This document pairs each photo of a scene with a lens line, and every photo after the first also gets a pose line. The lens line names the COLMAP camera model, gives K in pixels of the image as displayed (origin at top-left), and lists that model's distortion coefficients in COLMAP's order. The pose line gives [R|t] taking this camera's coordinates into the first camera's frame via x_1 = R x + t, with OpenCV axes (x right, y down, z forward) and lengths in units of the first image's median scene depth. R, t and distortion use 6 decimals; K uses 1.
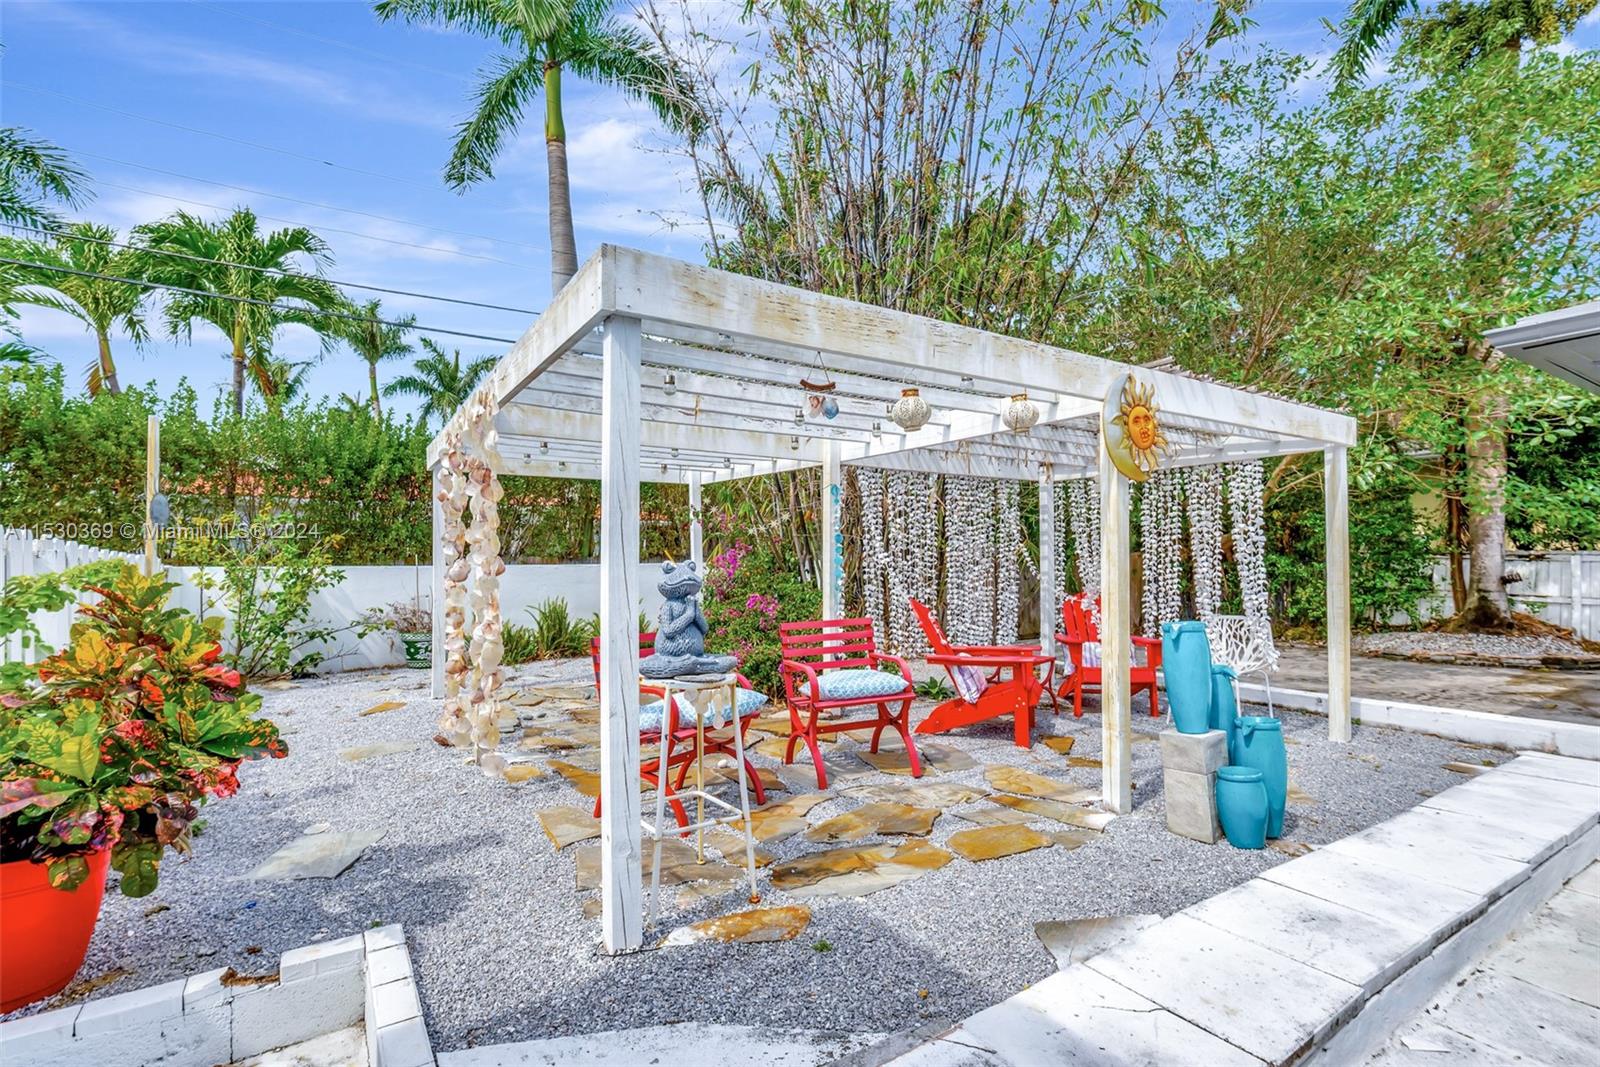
lens RADIAL K [[734.1, 0, 801.1], [0, 734.1, 554.4], [0, 0, 1]] dist [-0.001455, 0.000053]
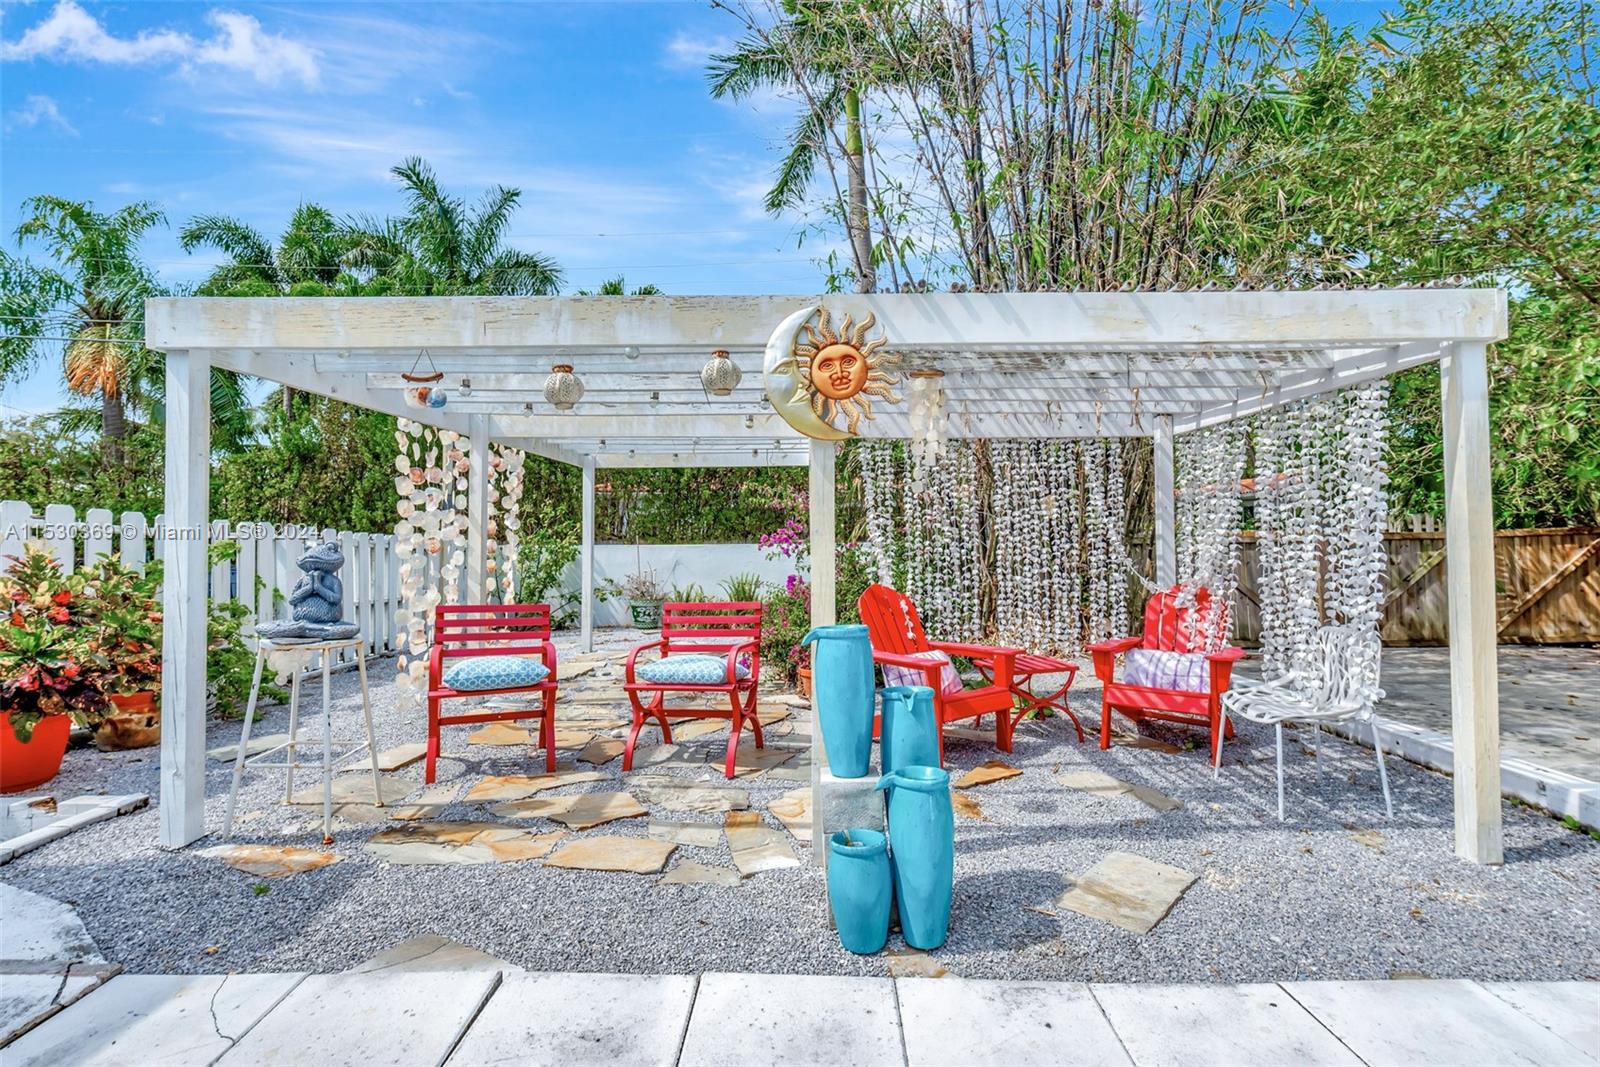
lens RADIAL K [[721.9, 0, 803.1], [0, 721.9, 525.4], [0, 0, 1]] dist [0.001348, 0.000511]
pose [[0.837712, -0.011321, -0.545995, 0.369986], [0.005597, 0.999911, -0.012145, -0.000130], [0.546084, 0.007118, 0.837700, 0.147141]]
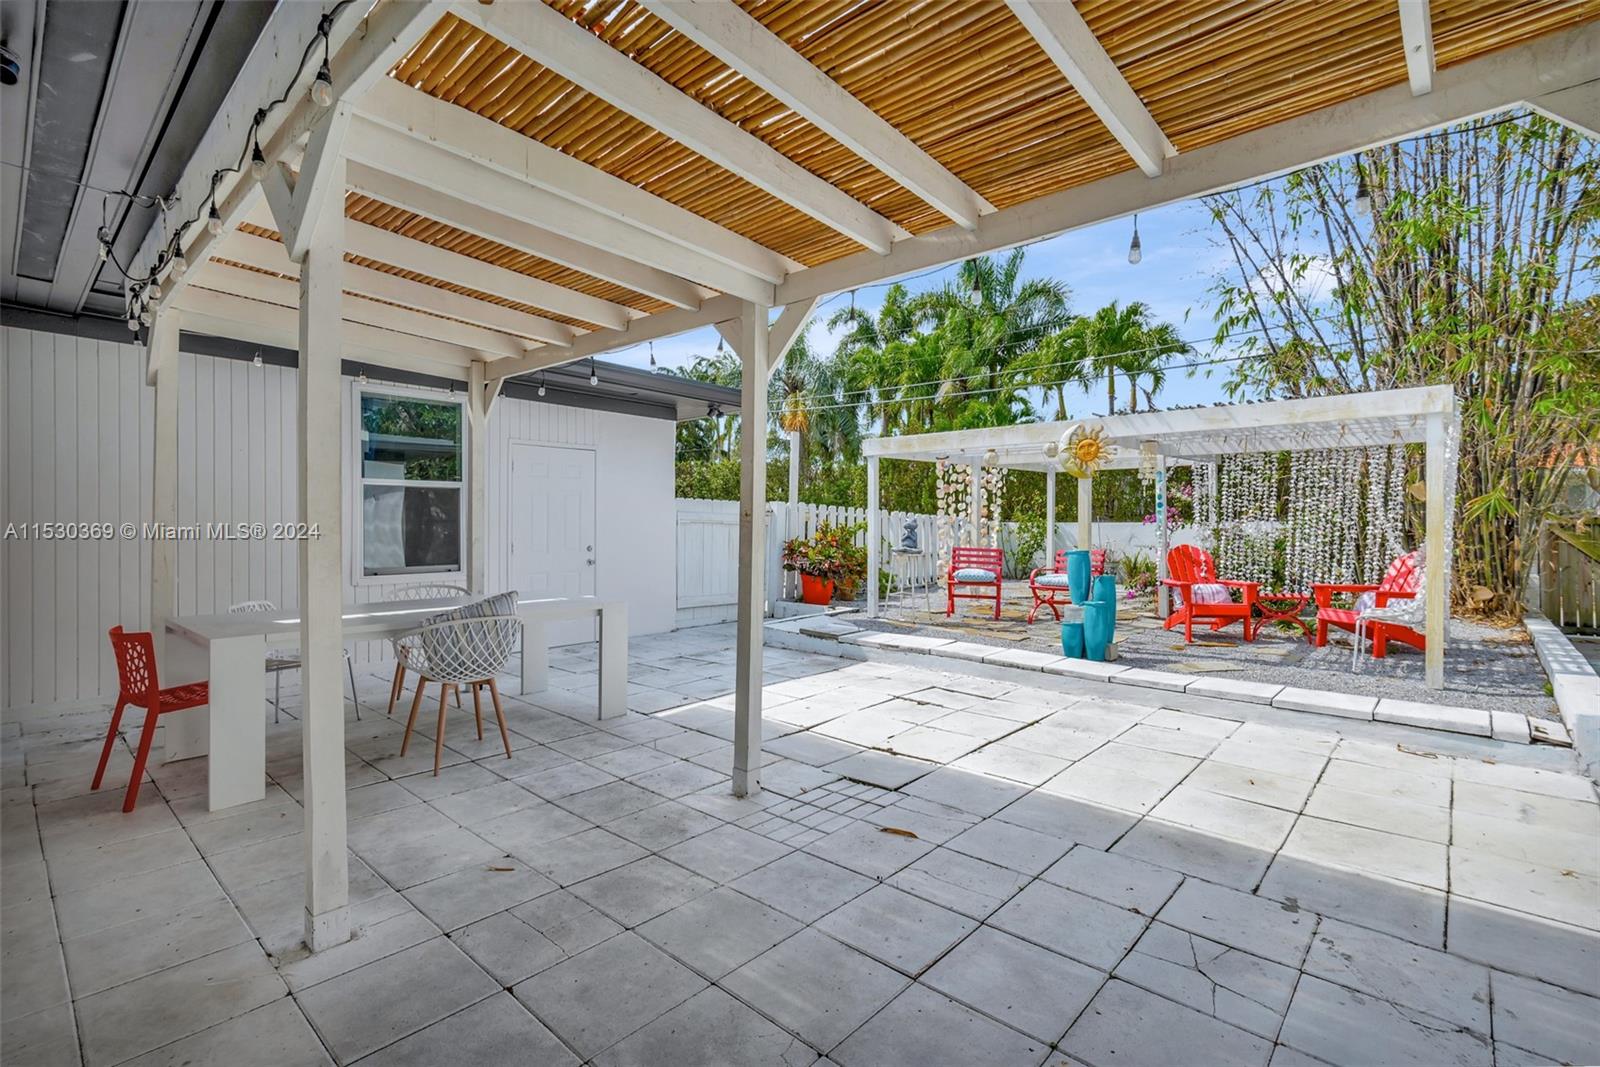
lens RADIAL K [[728.1, 0, 801.1], [0, 728.1, 526.3], [0, 0, 1]] dist [0.002267, -0.000411]
pose [[0.264950, 0.010134, -0.964209, 0.923314], [0.007698, 0.999891, 0.012625, -0.001260], [0.964231, -0.010768, 0.264843, -0.104493]]
